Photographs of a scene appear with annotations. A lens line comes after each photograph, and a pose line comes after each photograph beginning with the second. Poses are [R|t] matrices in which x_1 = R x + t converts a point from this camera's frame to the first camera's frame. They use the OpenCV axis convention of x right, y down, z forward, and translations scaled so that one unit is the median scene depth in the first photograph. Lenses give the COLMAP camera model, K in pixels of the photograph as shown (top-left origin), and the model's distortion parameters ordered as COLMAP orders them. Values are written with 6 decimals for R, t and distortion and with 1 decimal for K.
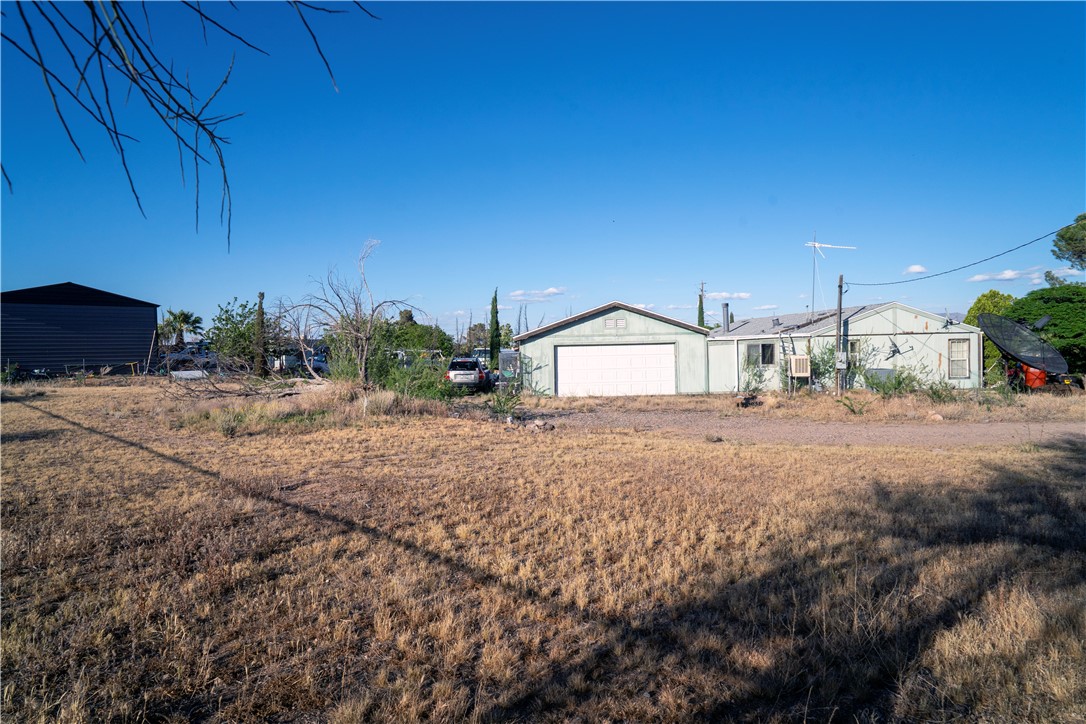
lens RADIAL K [[748.8, 0, 569.9], [0, 748.8, 347.0], [0, 0, 1]] dist [-0.071948, 0.067482]
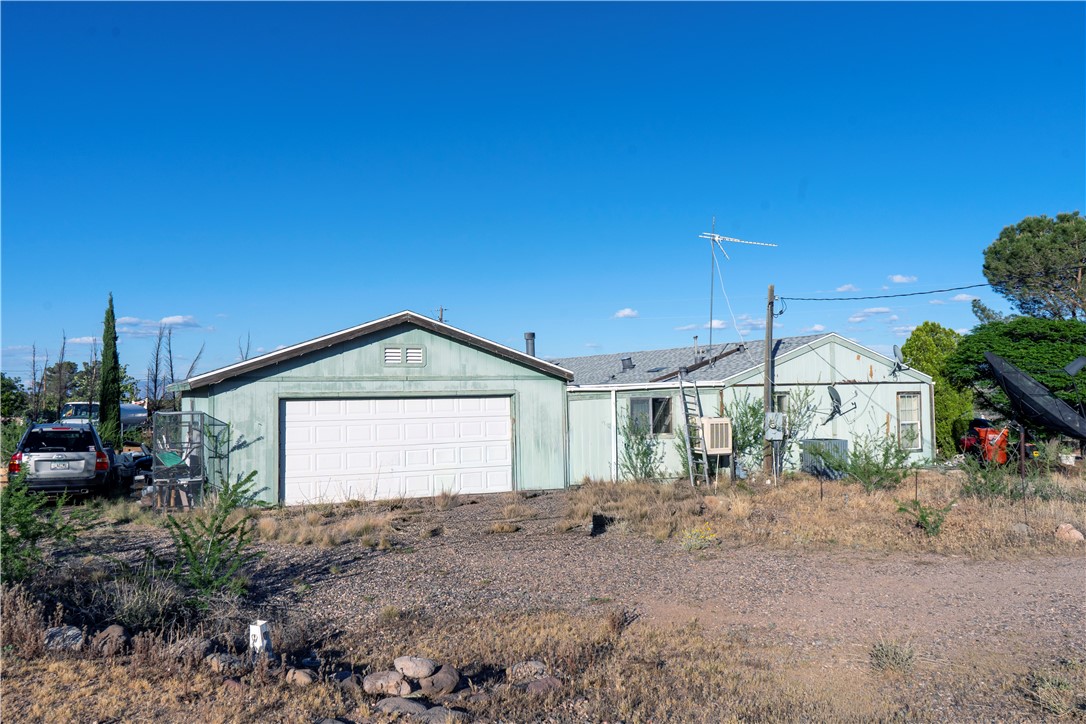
lens RADIAL K [[858.5, 0, 544.4], [0, 858.5, 359.4], [0, 0, 1]] dist [-0.007576, -0.002137]
pose [[0.918660, 0.024048, 0.394316, -0.083352], [-0.005065, 0.998780, -0.049113, -0.000827], [-0.395016, 0.043121, 0.917662, 0.432229]]
